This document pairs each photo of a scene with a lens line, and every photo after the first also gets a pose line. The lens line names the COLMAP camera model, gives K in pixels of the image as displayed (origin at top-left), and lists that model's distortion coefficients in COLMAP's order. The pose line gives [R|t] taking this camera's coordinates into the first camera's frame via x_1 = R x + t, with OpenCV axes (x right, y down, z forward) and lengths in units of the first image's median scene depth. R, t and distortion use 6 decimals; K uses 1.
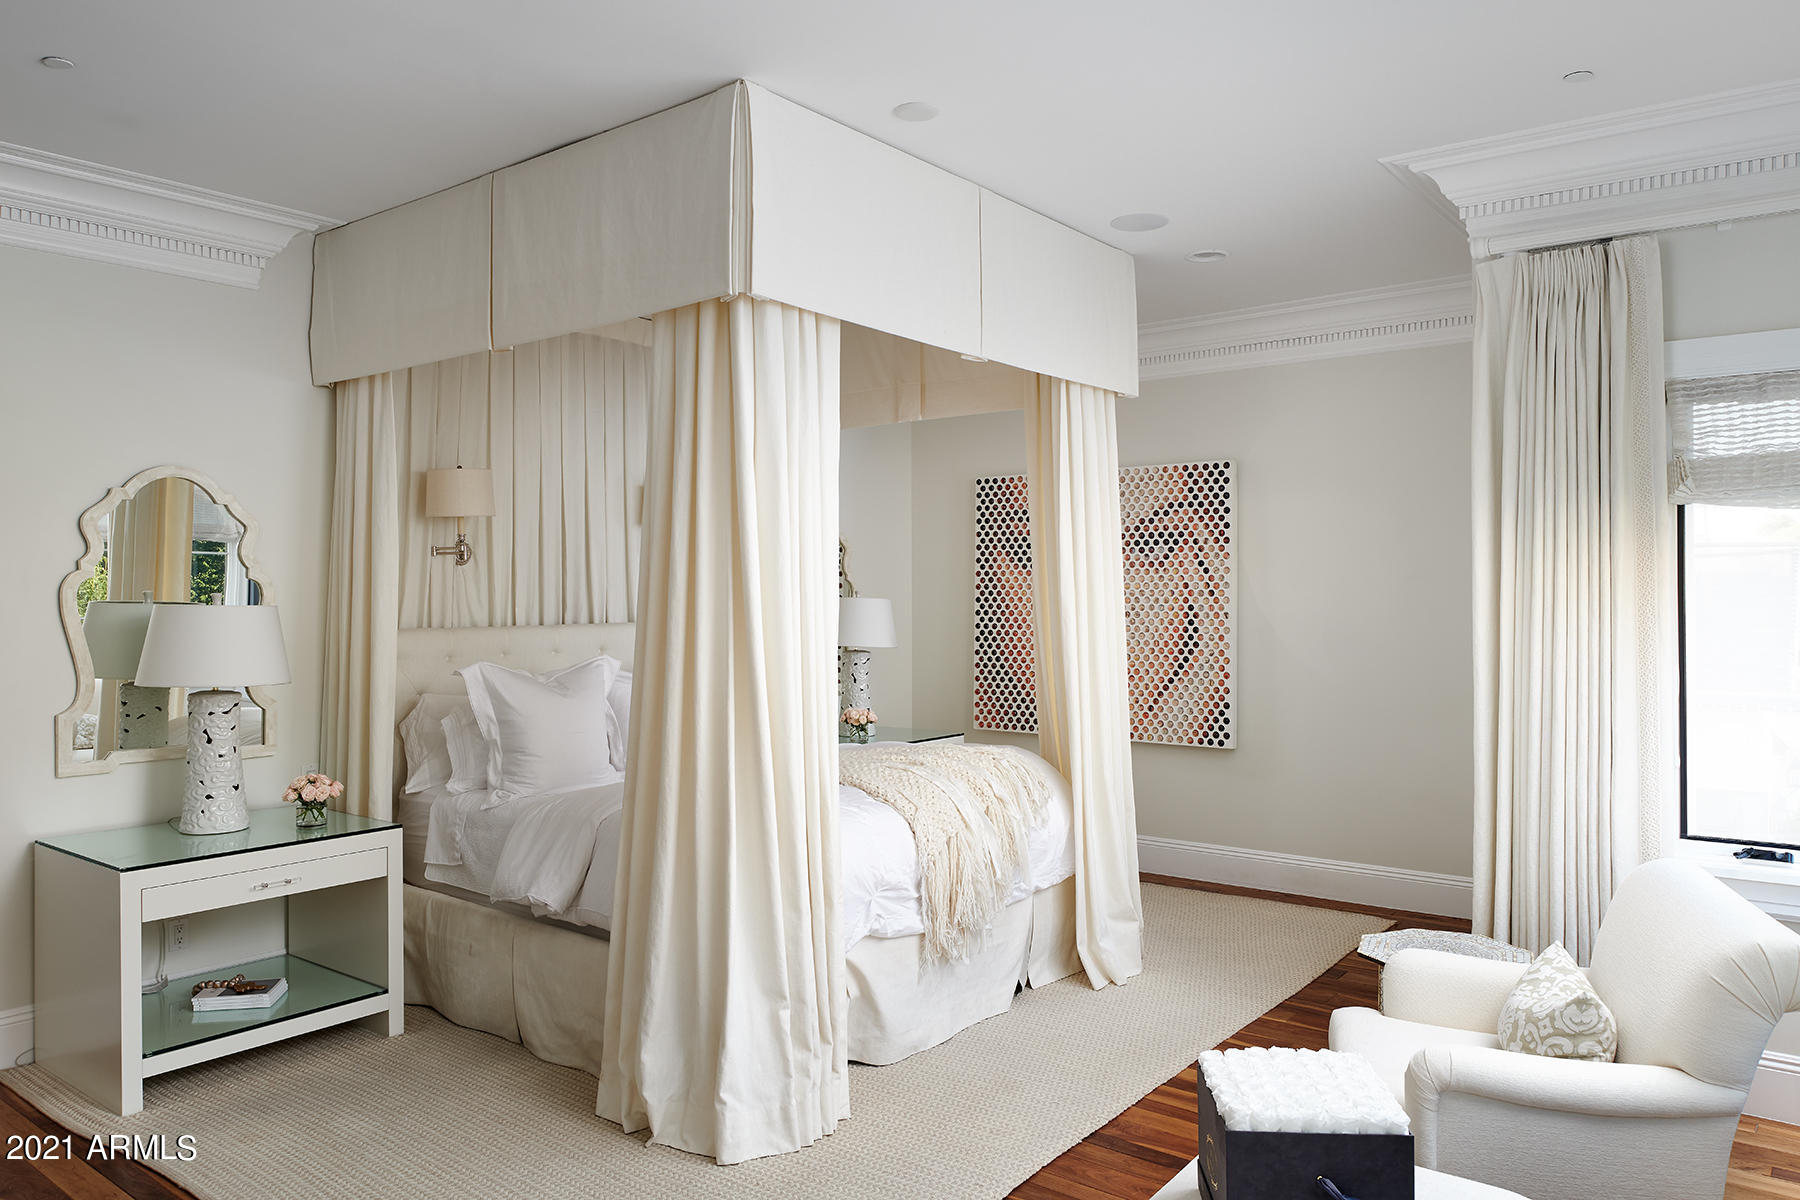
lens RADIAL K [[1256.2, 0, 896.4], [0, 1256.2, 589.3], [0, 0, 1]] dist [-0.000495, 0.000278]
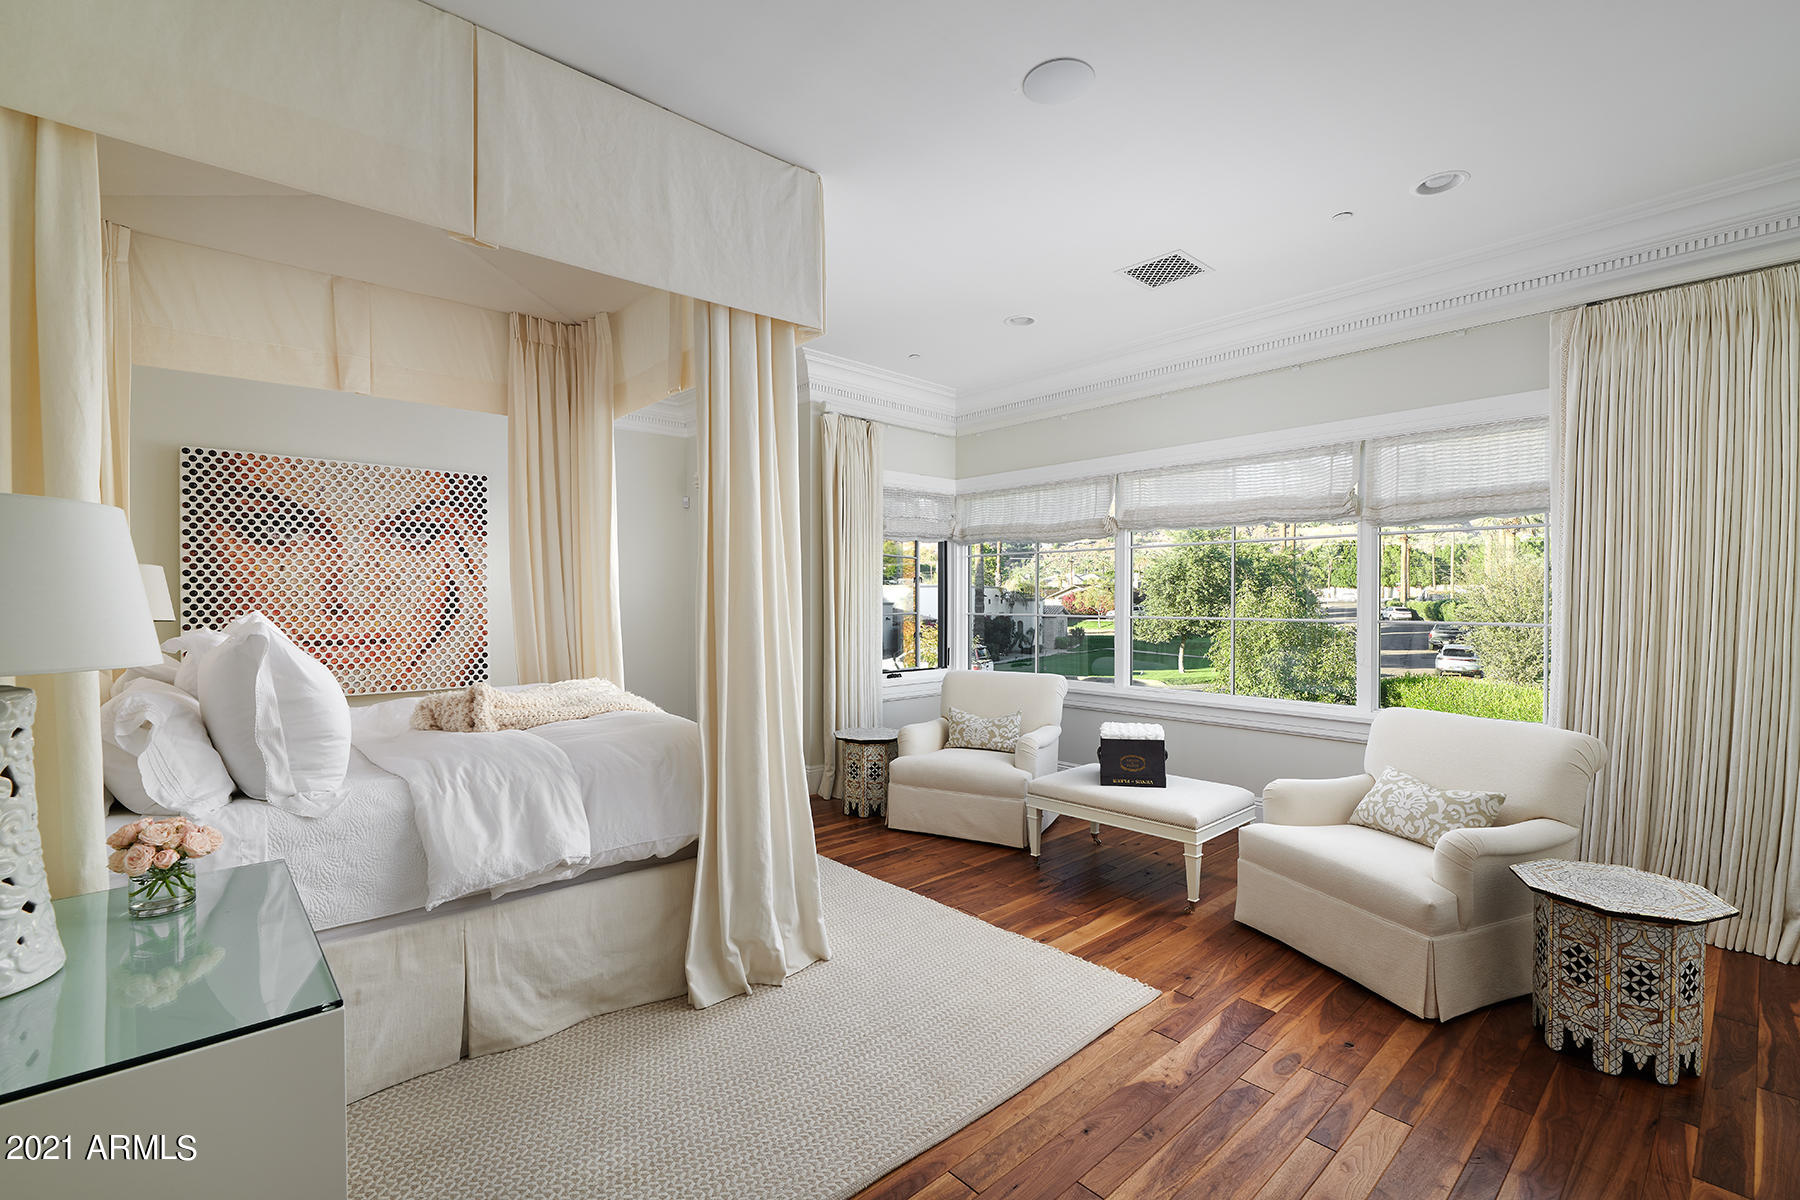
lens RADIAL K [[814.0, 0, 895.0], [0, 814.0, 610.3], [0, 0, 1]] dist [-0.000977, 0.000107]
pose [[0.143946, -0.010654, 0.989528, -0.535616], [-0.000715, 0.999941, 0.010870, 0.033598], [-0.989585, -0.002273, 0.143930, 0.422049]]
